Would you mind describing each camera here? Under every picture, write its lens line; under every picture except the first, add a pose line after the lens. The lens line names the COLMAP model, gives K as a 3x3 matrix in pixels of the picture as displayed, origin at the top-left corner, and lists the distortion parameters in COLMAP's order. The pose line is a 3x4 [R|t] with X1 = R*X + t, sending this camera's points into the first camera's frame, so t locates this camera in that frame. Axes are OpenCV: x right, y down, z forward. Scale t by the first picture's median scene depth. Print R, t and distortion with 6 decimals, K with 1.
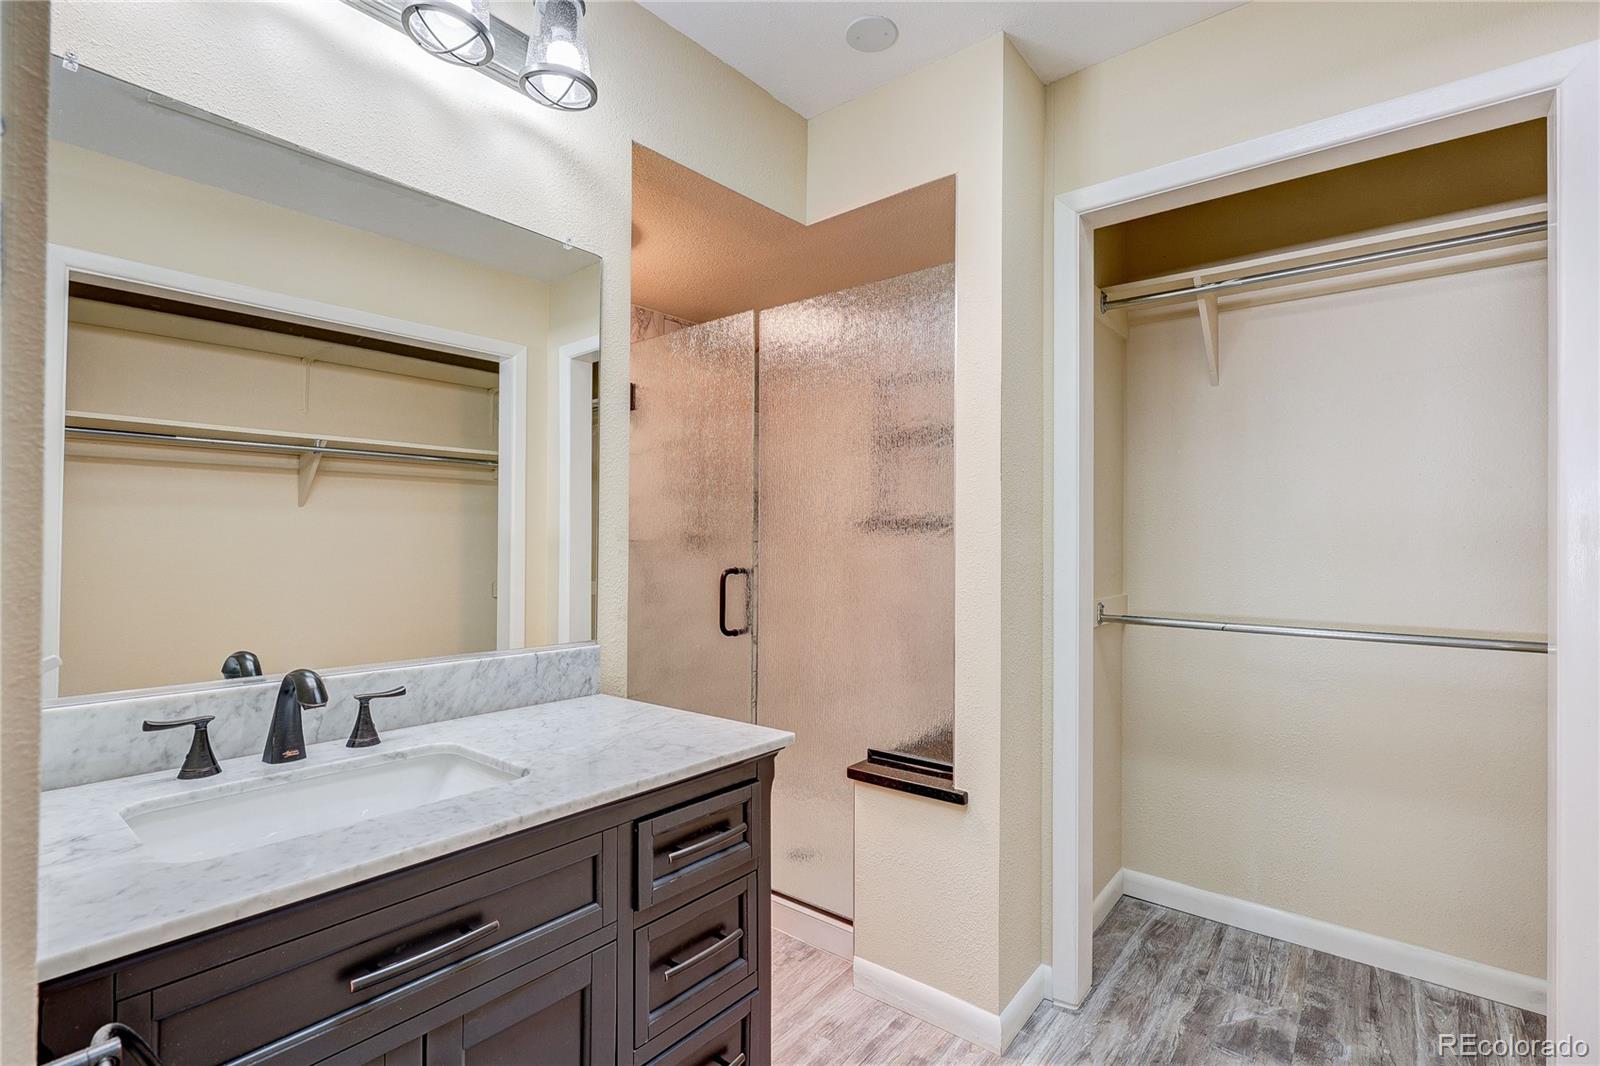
lens RADIAL K [[732.7, 0, 796.1], [0, 732.7, 527.7], [0, 0, 1]] dist [-0.002639, -0.000073]
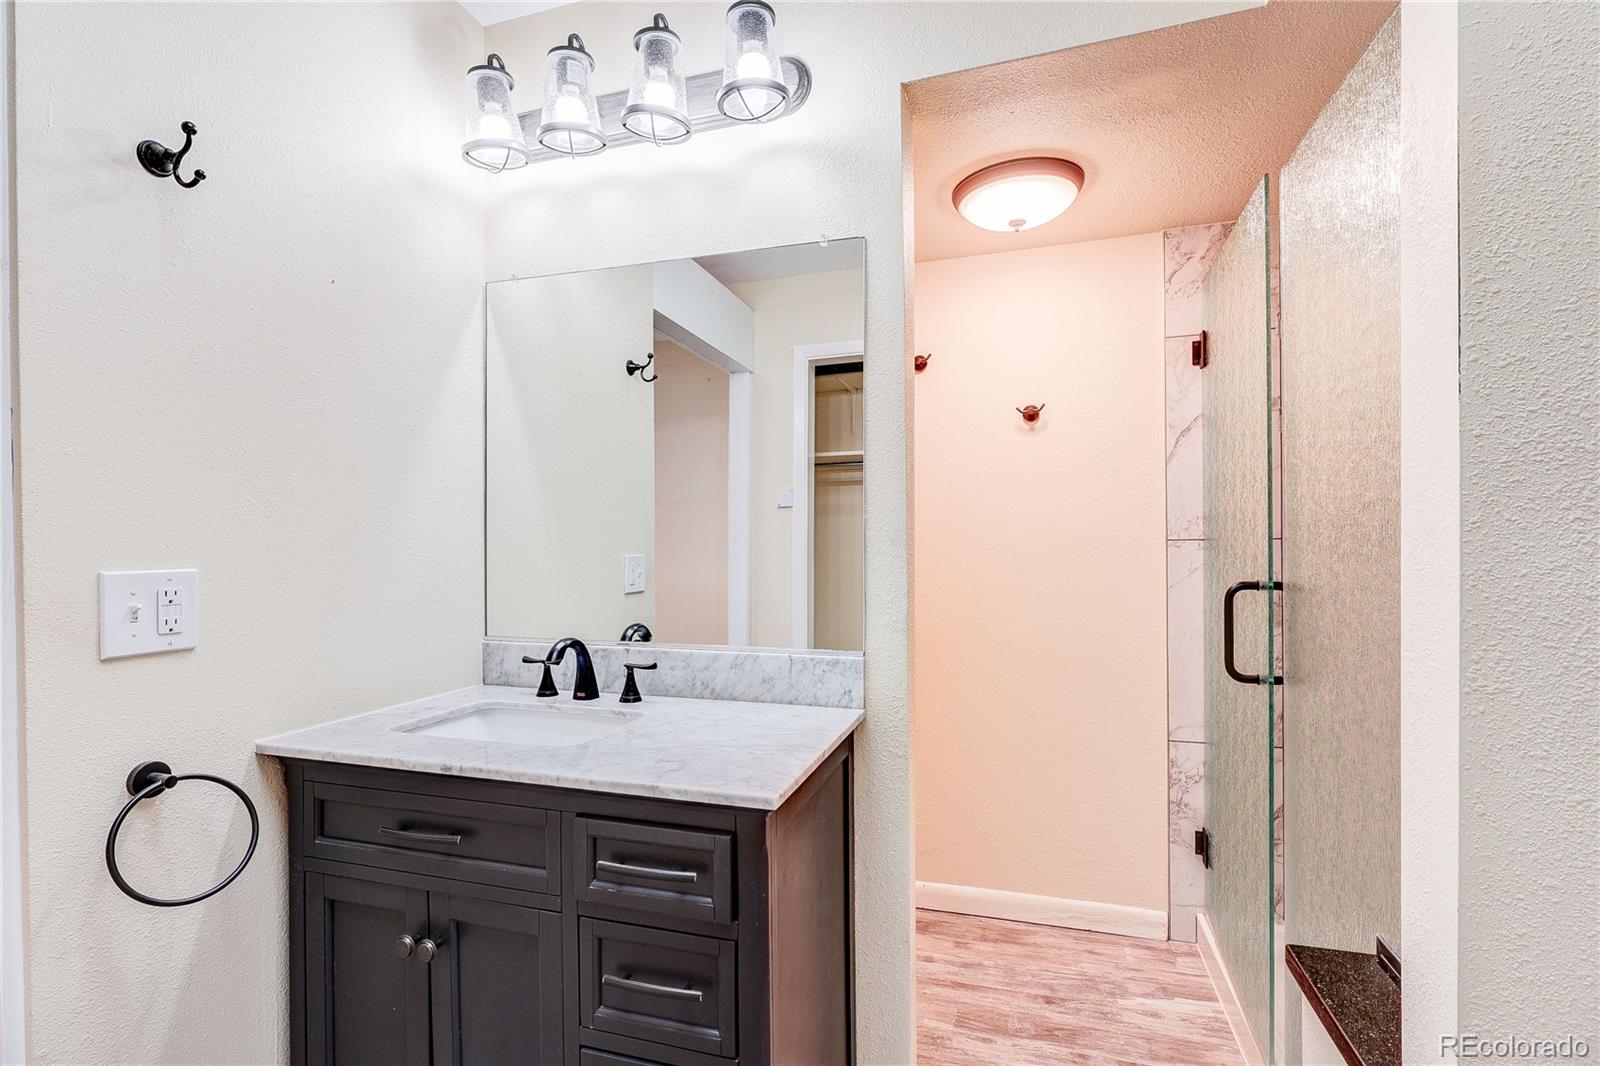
lens RADIAL K [[752.6, 0, 798.3], [0, 752.6, 536.9], [0, 0, 1]] dist [-0.003229, 0.000084]
pose [[0.388354, -0.007572, -0.921479, 0.713096], [0.030439, 0.999526, 0.004615, 0.000402], [0.921007, -0.029841, 0.388401, 0.683426]]
